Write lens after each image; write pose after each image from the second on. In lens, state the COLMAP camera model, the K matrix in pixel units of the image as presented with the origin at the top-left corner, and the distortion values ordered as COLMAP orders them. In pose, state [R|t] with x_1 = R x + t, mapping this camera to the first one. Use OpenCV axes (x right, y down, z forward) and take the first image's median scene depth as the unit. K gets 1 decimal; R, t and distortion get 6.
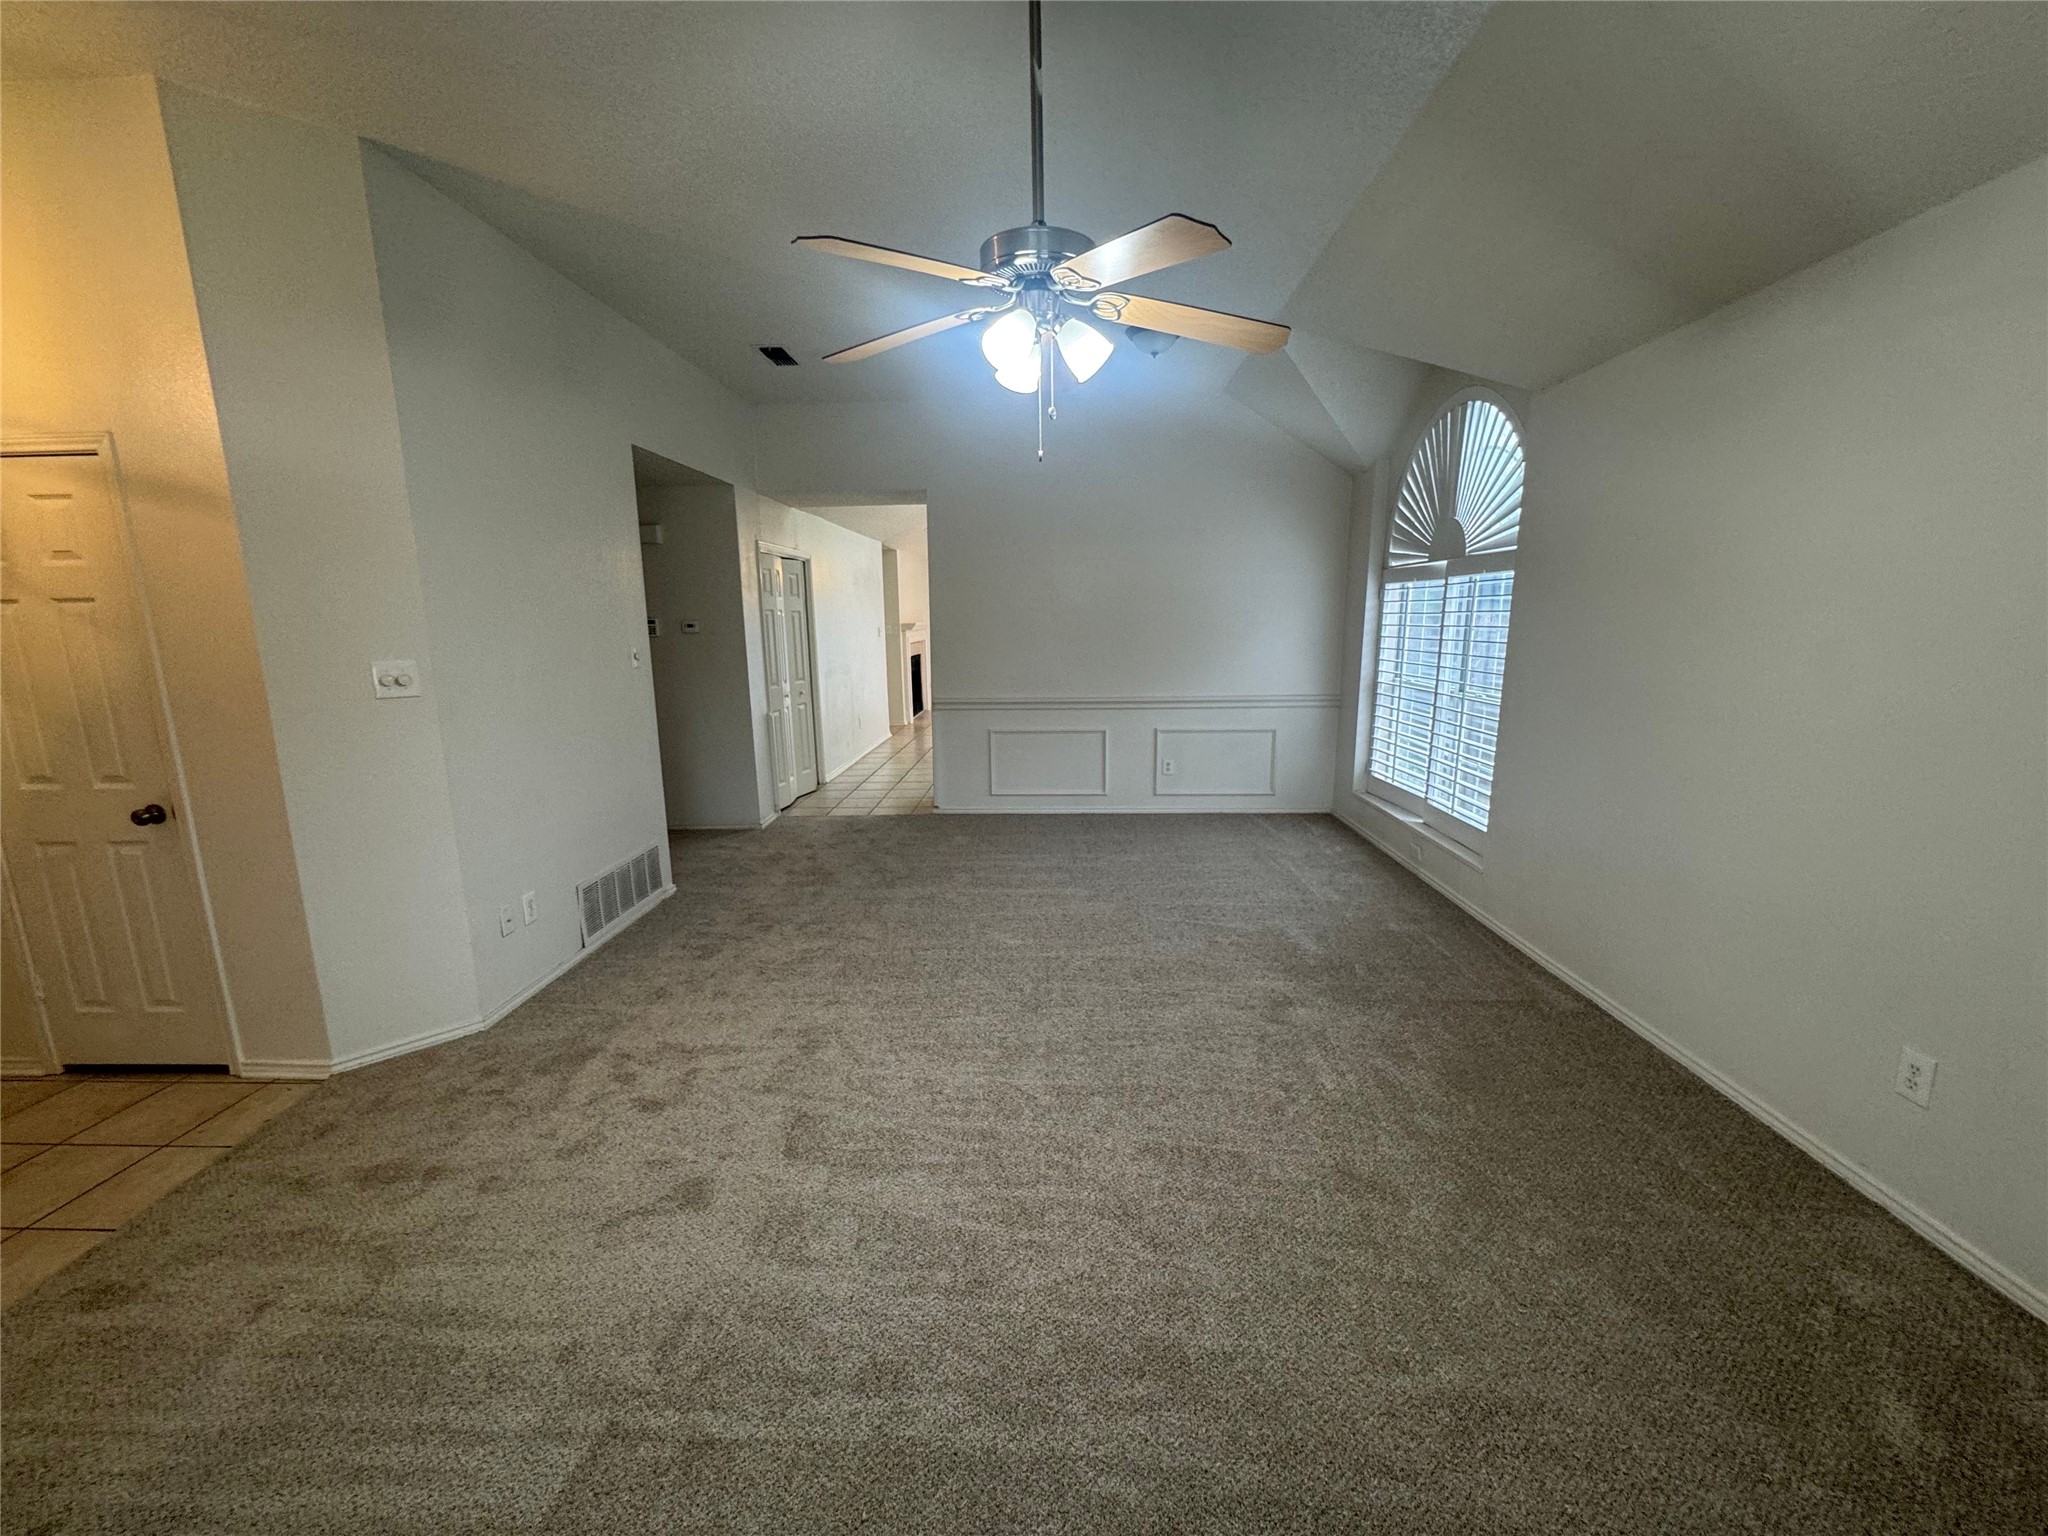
lens RADIAL K [[819.0, 0, 1025.9], [0, 819.0, 769.5], [0, 0, 1]] dist [-0.001436, -0.000245]
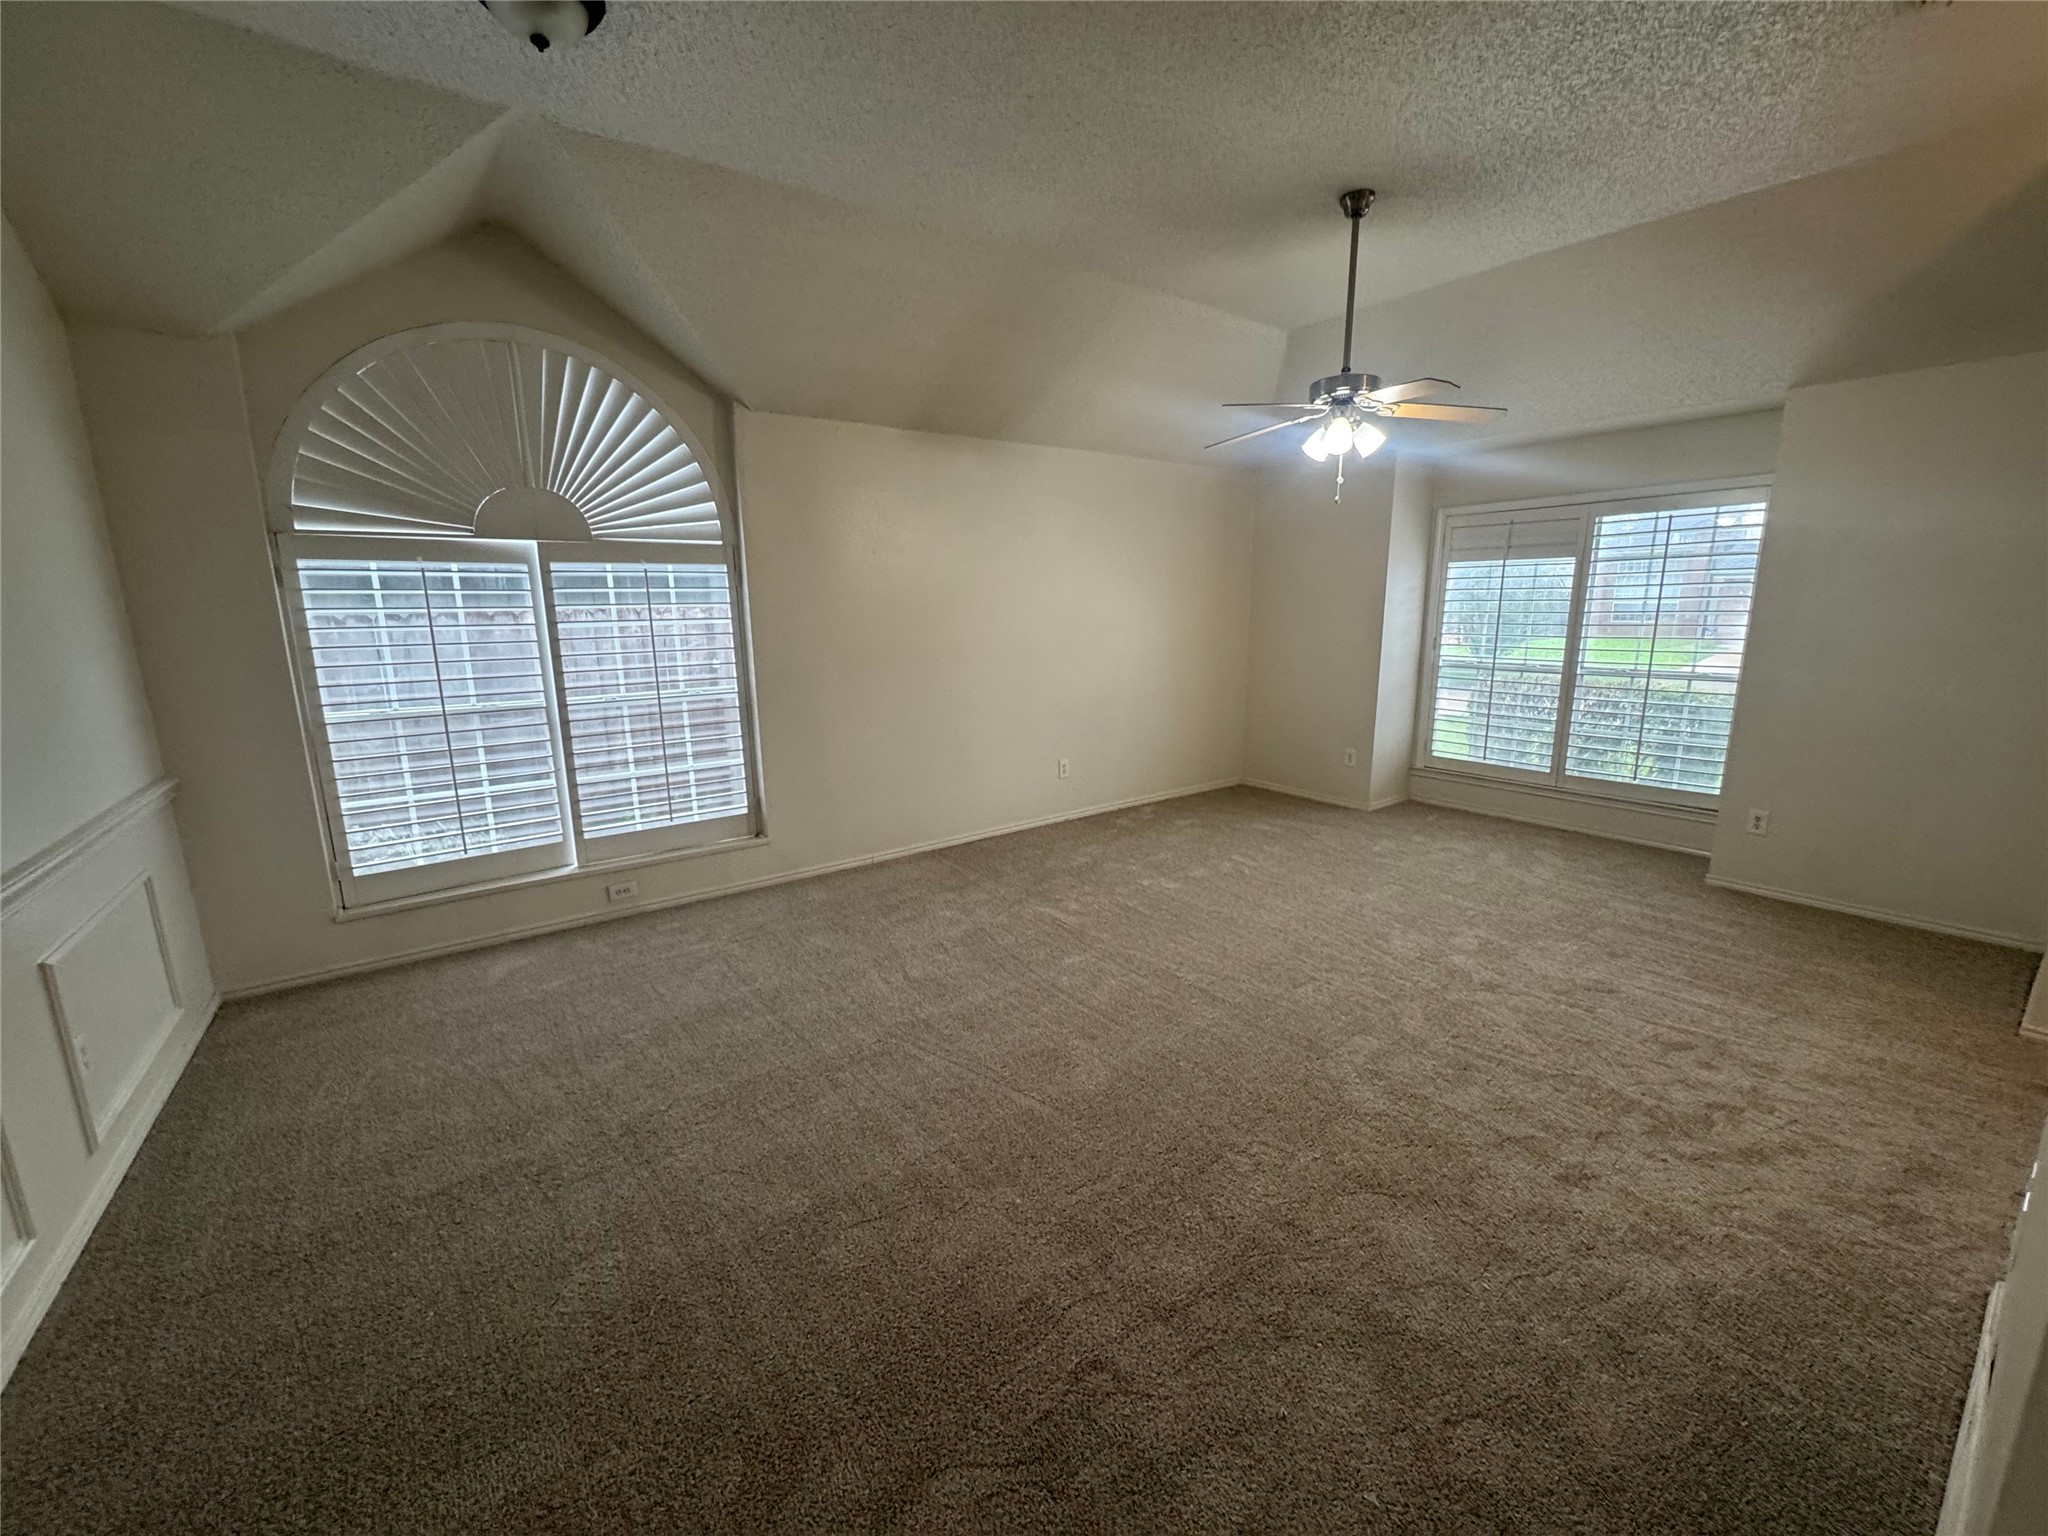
lens RADIAL K [[821.7, 0, 1017.1], [0, 821.7, 773.1], [0, 0, 1]] dist [0.000372, 0.000095]
pose [[-0.621907, -0.136316, 0.771135, -0.365231], [0.166603, 0.939157, 0.300380, -0.179019], [-0.765163, 0.315282, -0.561357, 1.013719]]
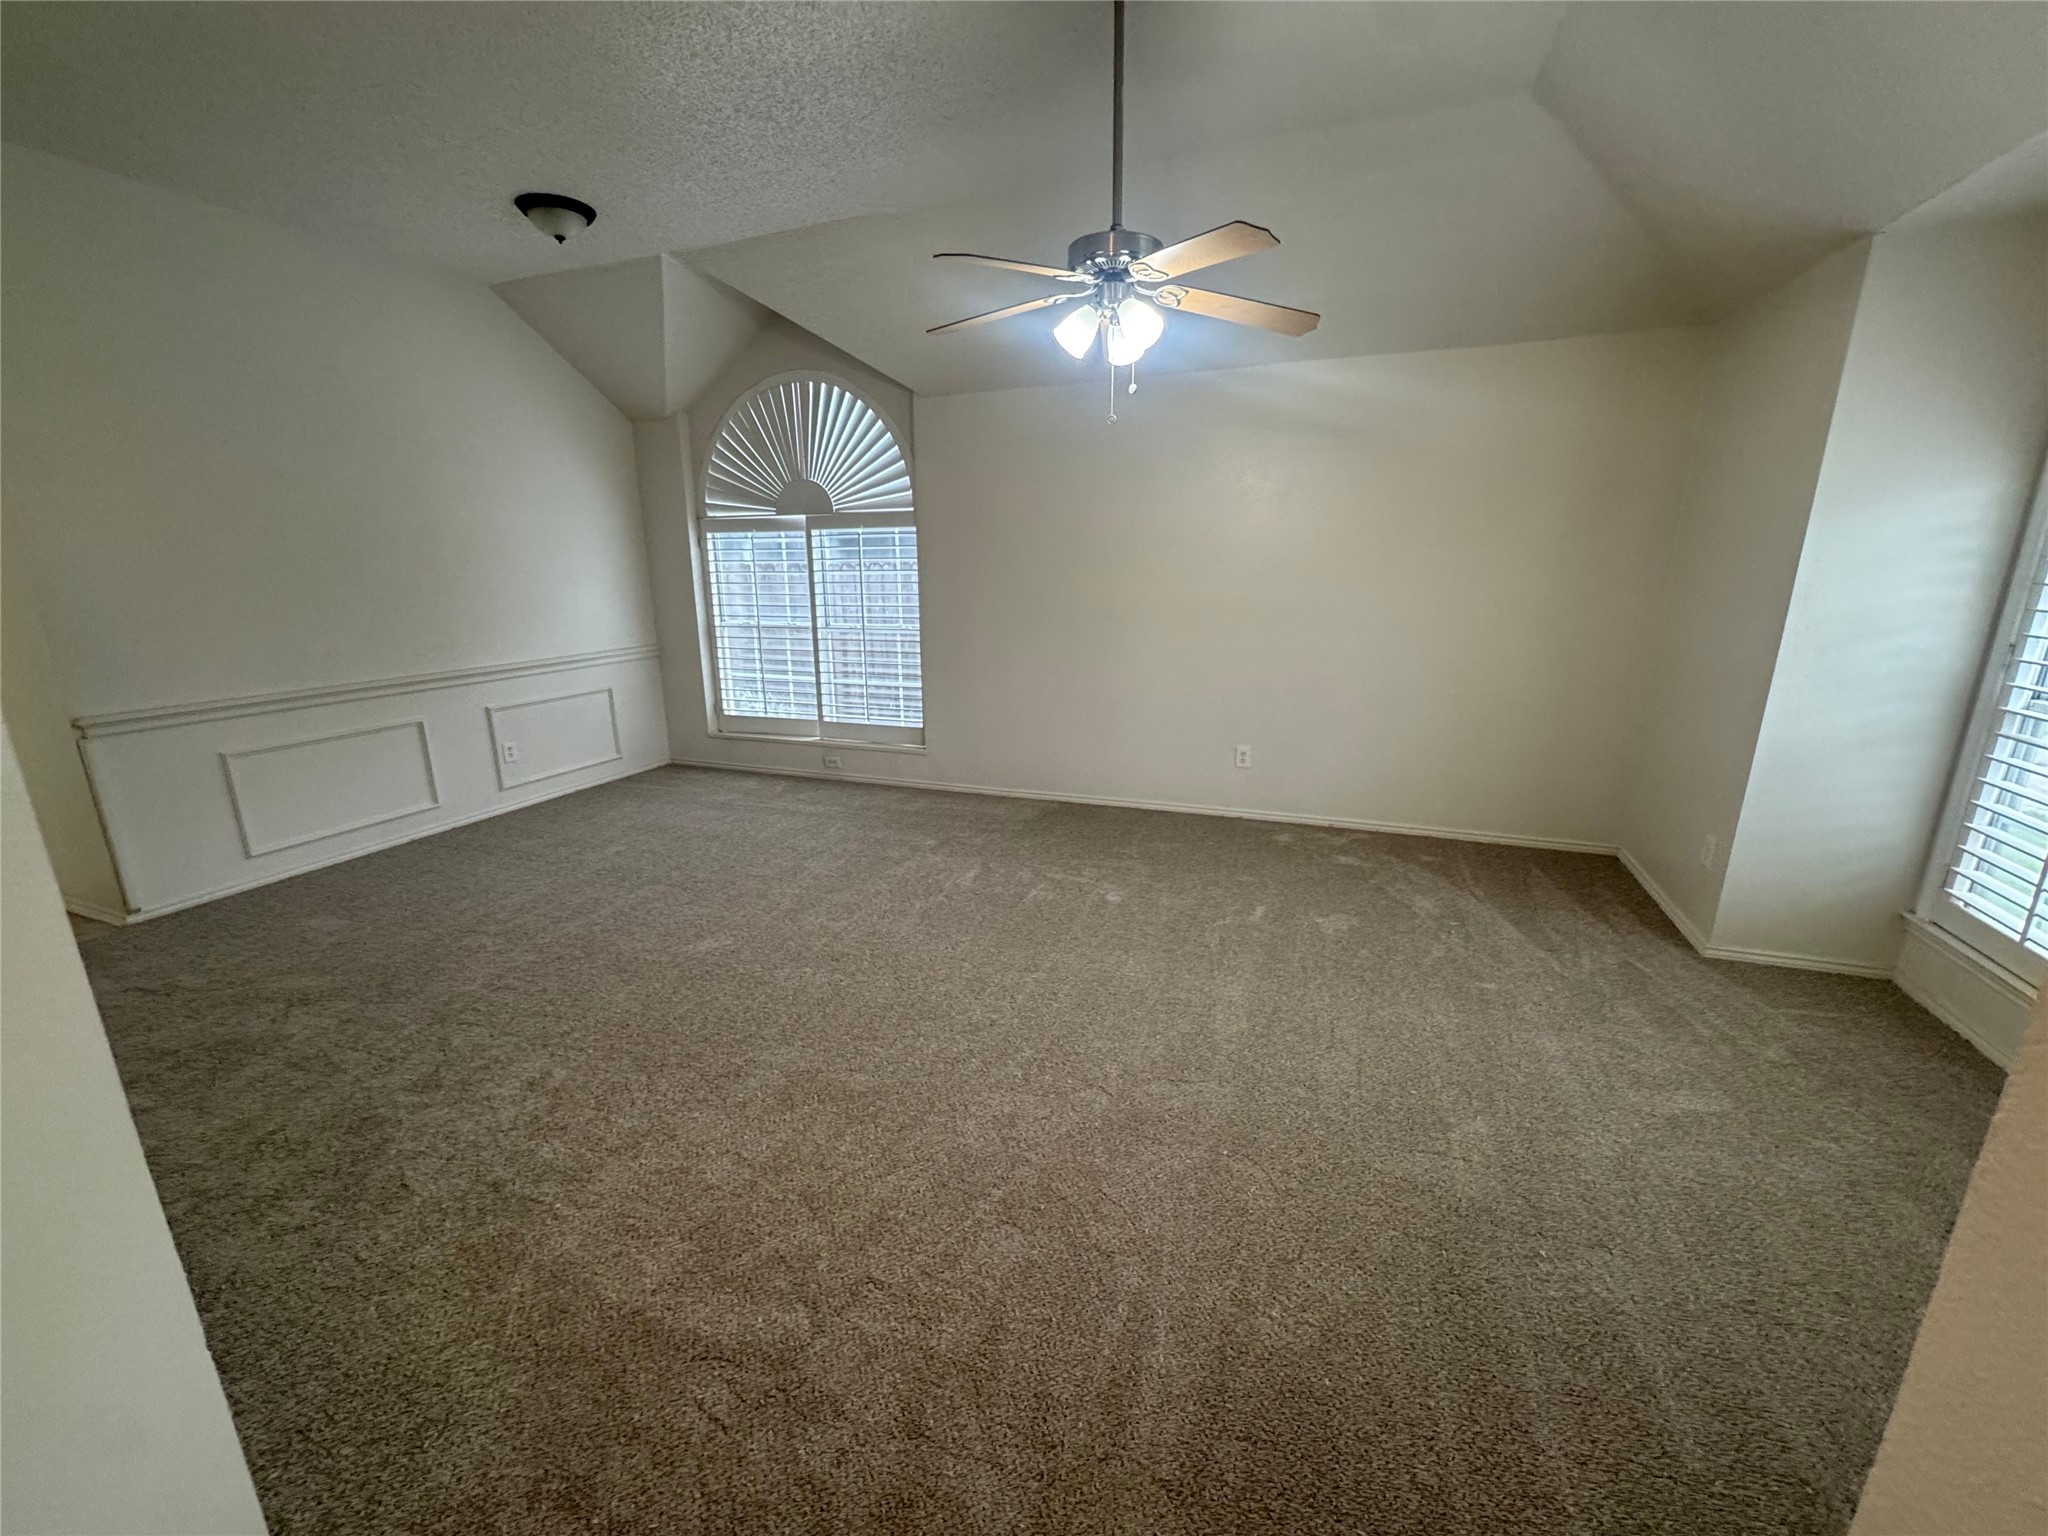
lens RADIAL K [[819.0, 0, 1025.9], [0, 819.0, 769.5], [0, 0, 1]] dist [-0.001436, -0.000245]
pose [[0.328534, -0.225521, 0.917173, -0.479223], [0.181345, 0.968069, 0.173078, -0.040395], [-0.926919, 0.109463, 0.358940, 0.279200]]
